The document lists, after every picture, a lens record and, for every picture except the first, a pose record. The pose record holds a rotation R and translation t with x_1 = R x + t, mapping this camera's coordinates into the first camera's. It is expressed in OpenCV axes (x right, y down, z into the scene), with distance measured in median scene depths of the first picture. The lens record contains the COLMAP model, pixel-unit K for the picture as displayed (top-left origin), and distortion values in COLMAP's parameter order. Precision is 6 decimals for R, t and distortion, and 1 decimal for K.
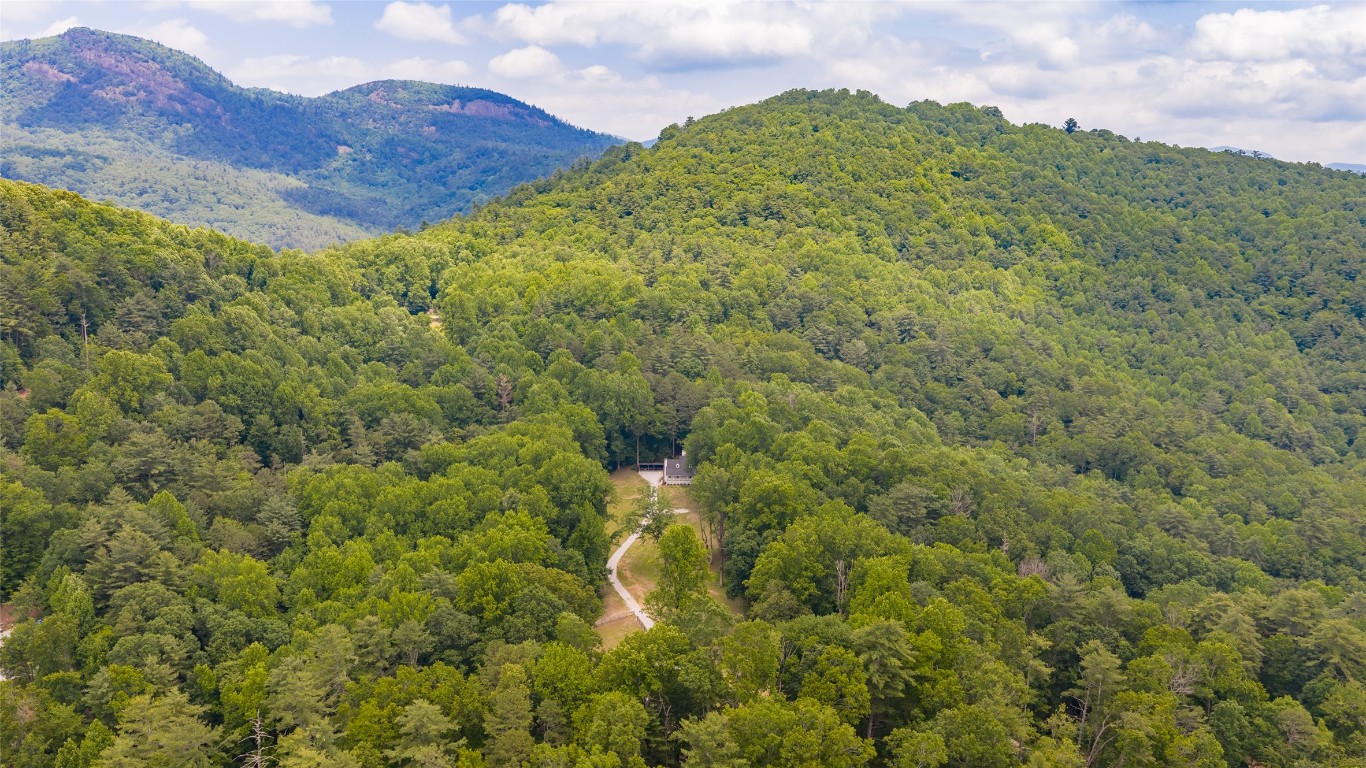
lens RADIAL K [[1124.4, 0, 684.9], [0, 1124.4, 380.3], [0, 0, 1]] dist [0.031817, -0.055289]
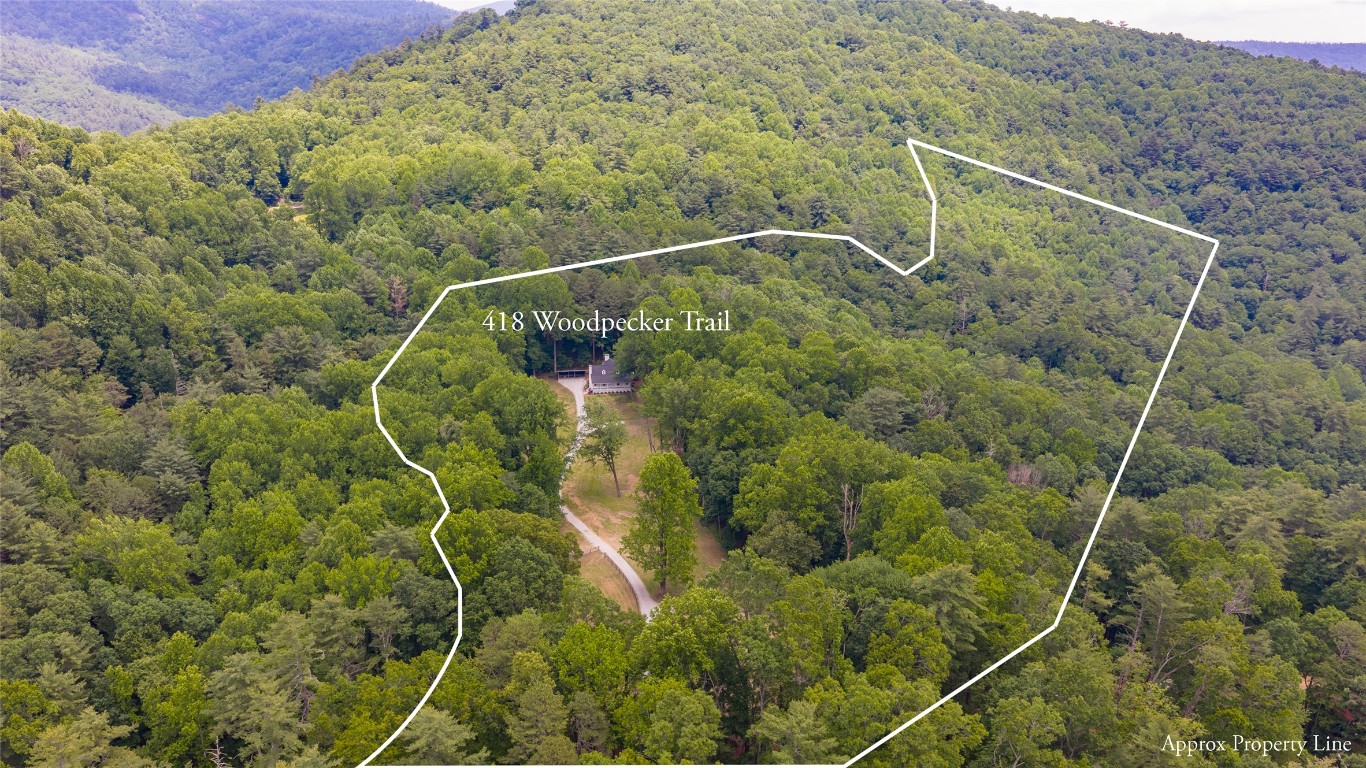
lens RADIAL K [[1124.4, 0, 684.9], [0, 1124.4, 380.3], [0, 0, 1]] dist [0.031817, -0.055289]
pose [[0.988409, -0.042275, 0.145807, -0.048604], [0.026416, 0.993687, 0.109037, -0.009782], [-0.149496, -0.103921, 0.983286, 0.062138]]
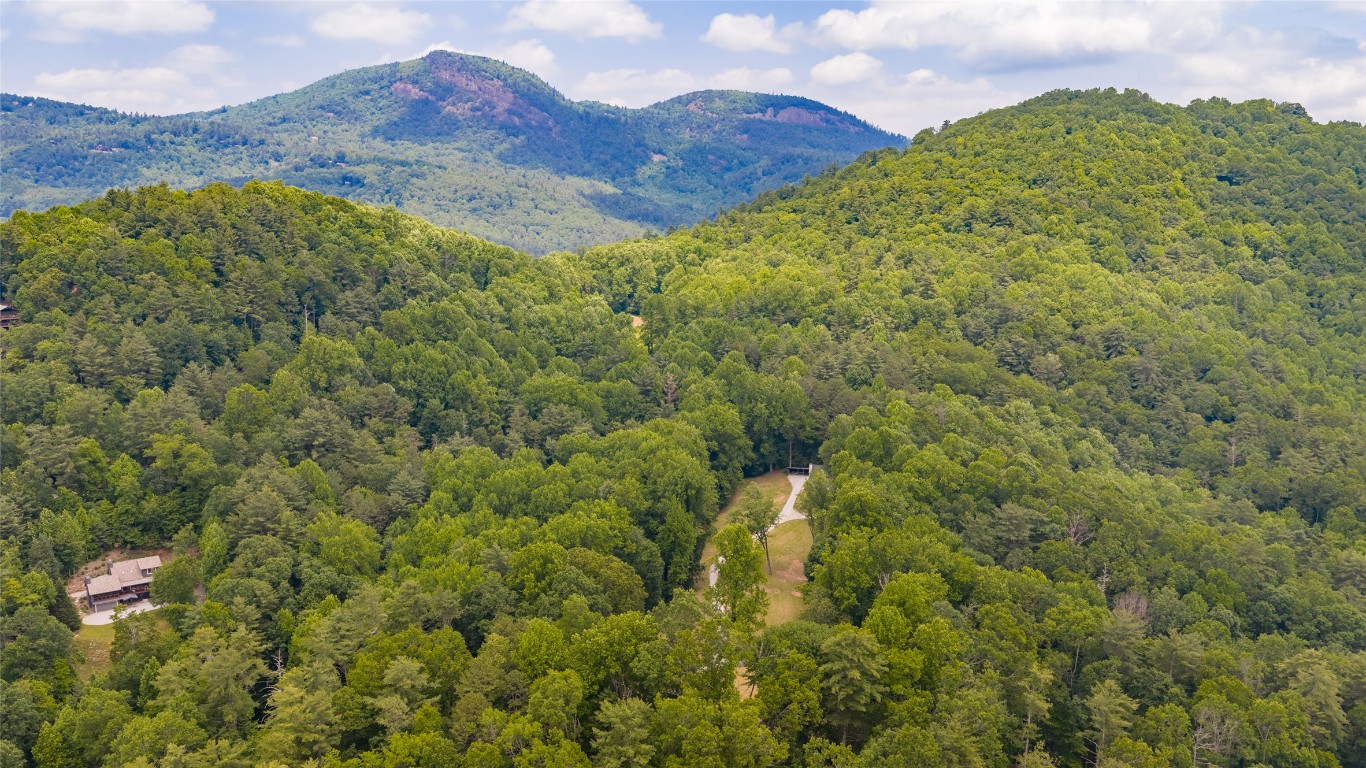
lens RADIAL K [[1124.4, 0, 684.9], [0, 1124.4, 380.3], [0, 0, 1]] dist [0.031817, -0.055289]
pose [[0.959749, 0.045054, -0.277222, 0.098092], [-0.046418, 0.998921, 0.001645, -0.000693], [0.276997, 0.011290, 0.960804, 0.002592]]
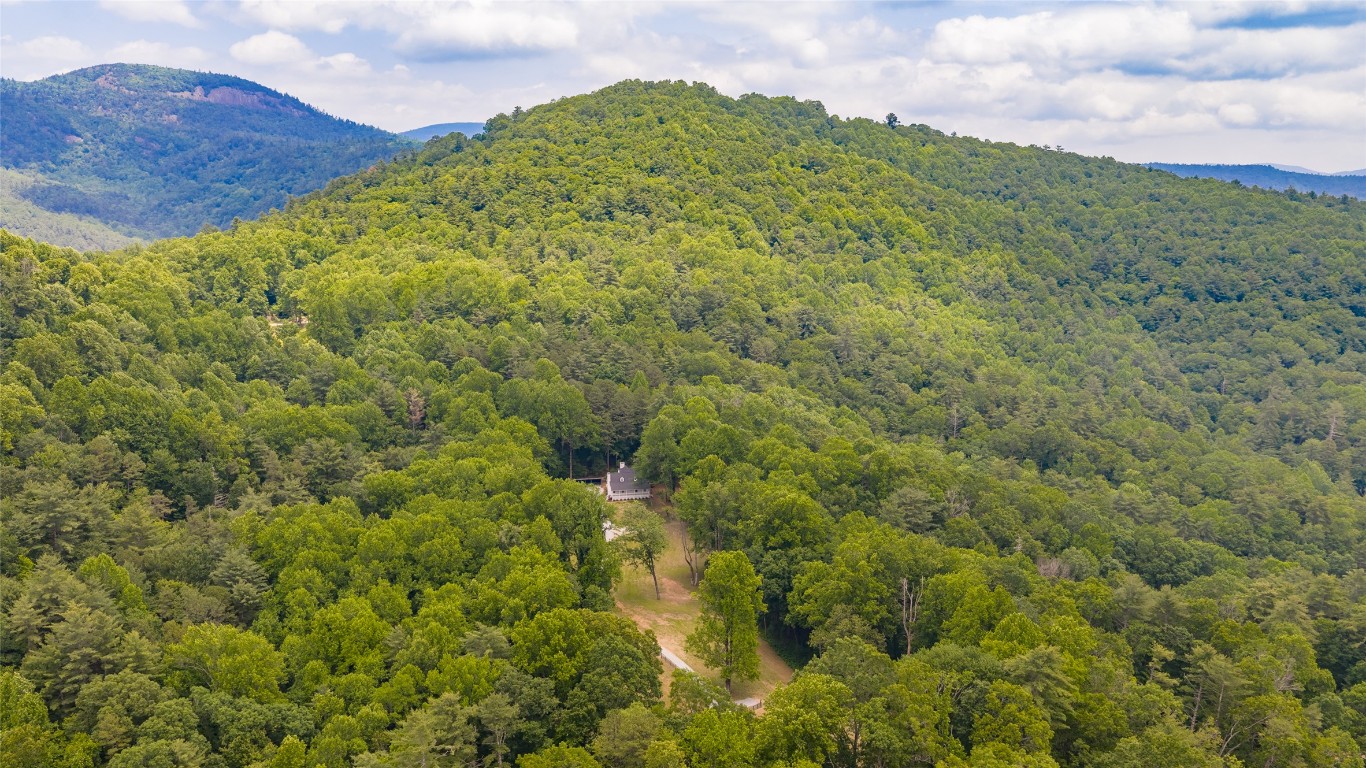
lens RADIAL K [[1124.4, 0, 684.9], [0, 1124.4, 380.3], [0, 0, 1]] dist [0.031817, -0.055289]
pose [[0.976762, -0.038747, 0.210795, -0.097110], [0.037588, 0.999248, 0.009504, -0.008475], [-0.211005, -0.001360, 0.977484, 0.051777]]
